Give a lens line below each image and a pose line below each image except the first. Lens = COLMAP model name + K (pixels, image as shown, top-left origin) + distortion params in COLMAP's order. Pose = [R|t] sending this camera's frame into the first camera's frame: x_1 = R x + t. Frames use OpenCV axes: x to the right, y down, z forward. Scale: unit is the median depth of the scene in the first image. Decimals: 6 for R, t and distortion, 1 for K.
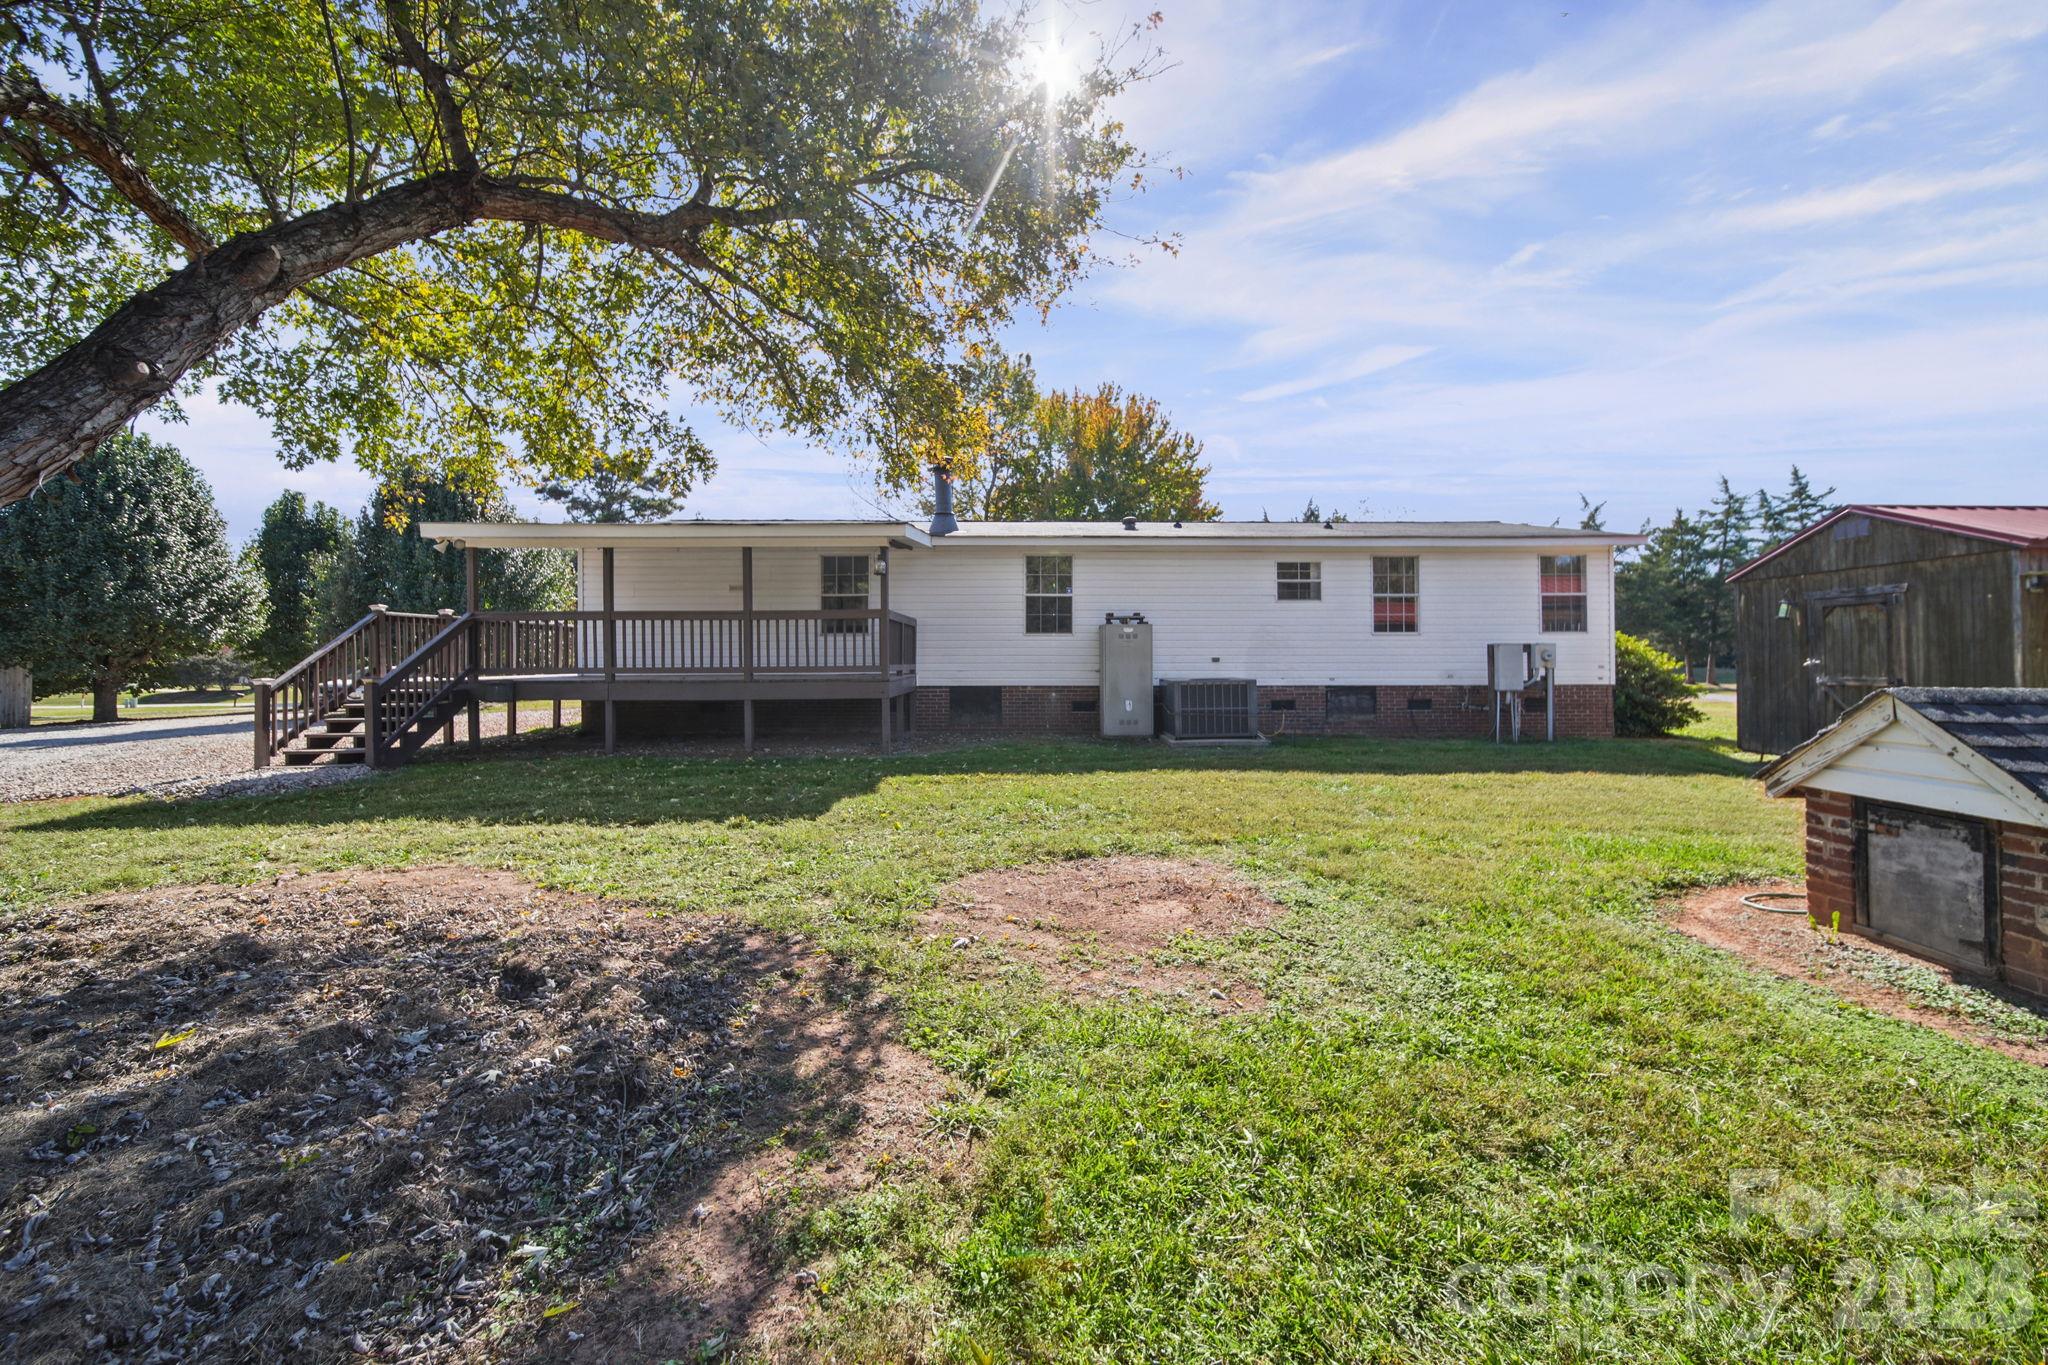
lens RADIAL K [[755.4, 0, 1052.2], [0, 755.4, 655.5], [0, 0, 1]] dist [-0.000672, -0.000080]
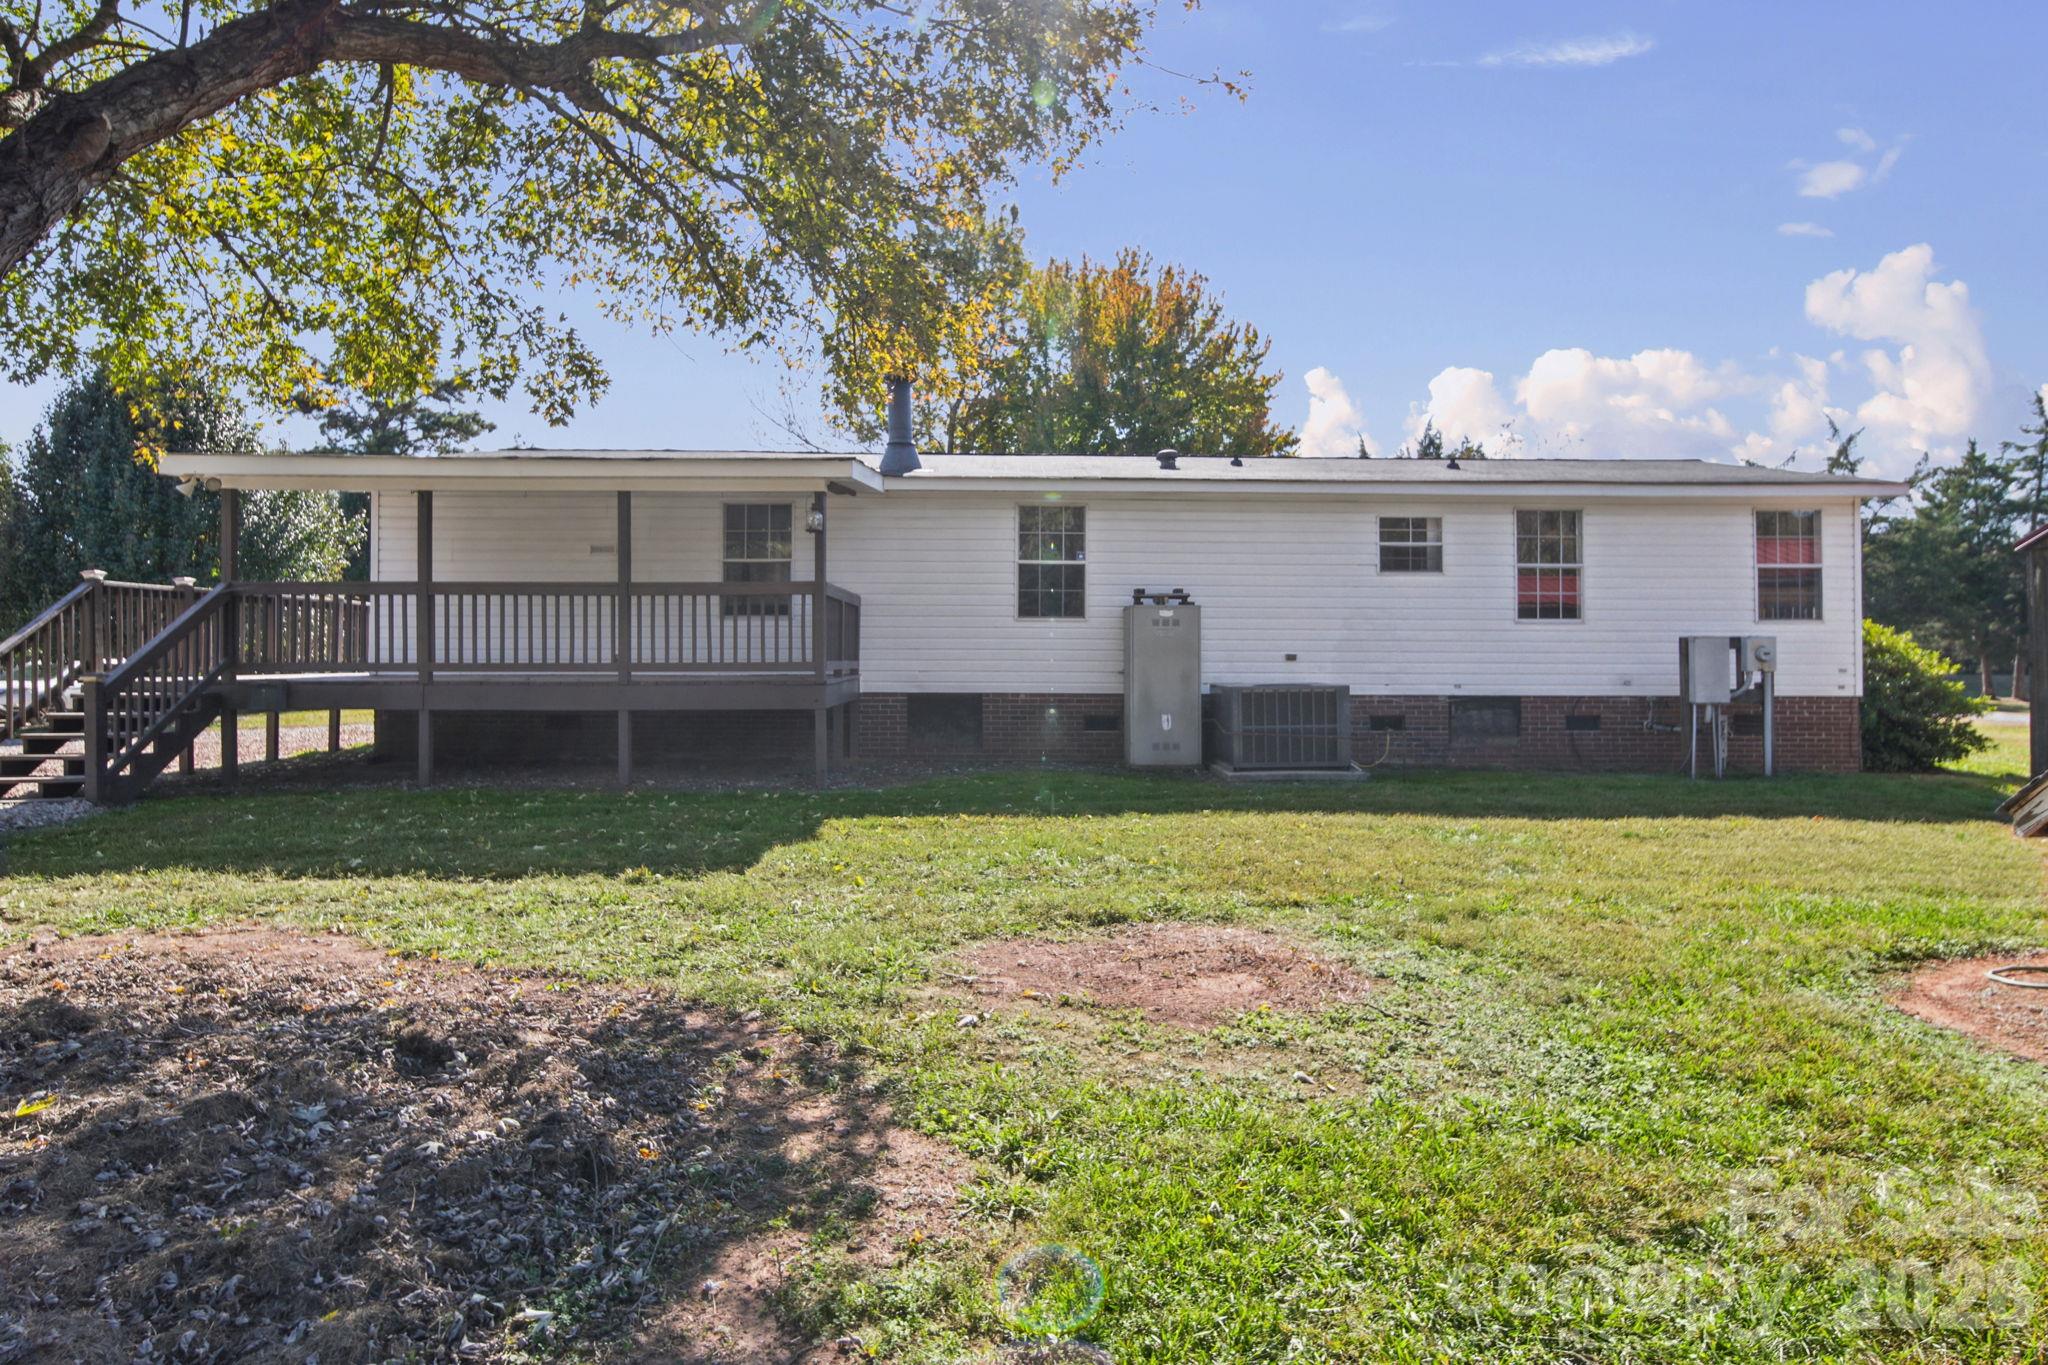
lens RADIAL K [[1276.1, 0, 1029.5], [0, 1276.1, 649.6], [0, 0, 1]] dist [-0.004146, 0.001235]
pose [[0.999713, 0.005161, 0.023379, -0.076938], [-0.005003, 0.999964, -0.006802, 0.011849], [-0.023414, 0.006683, 0.999704, -0.248891]]
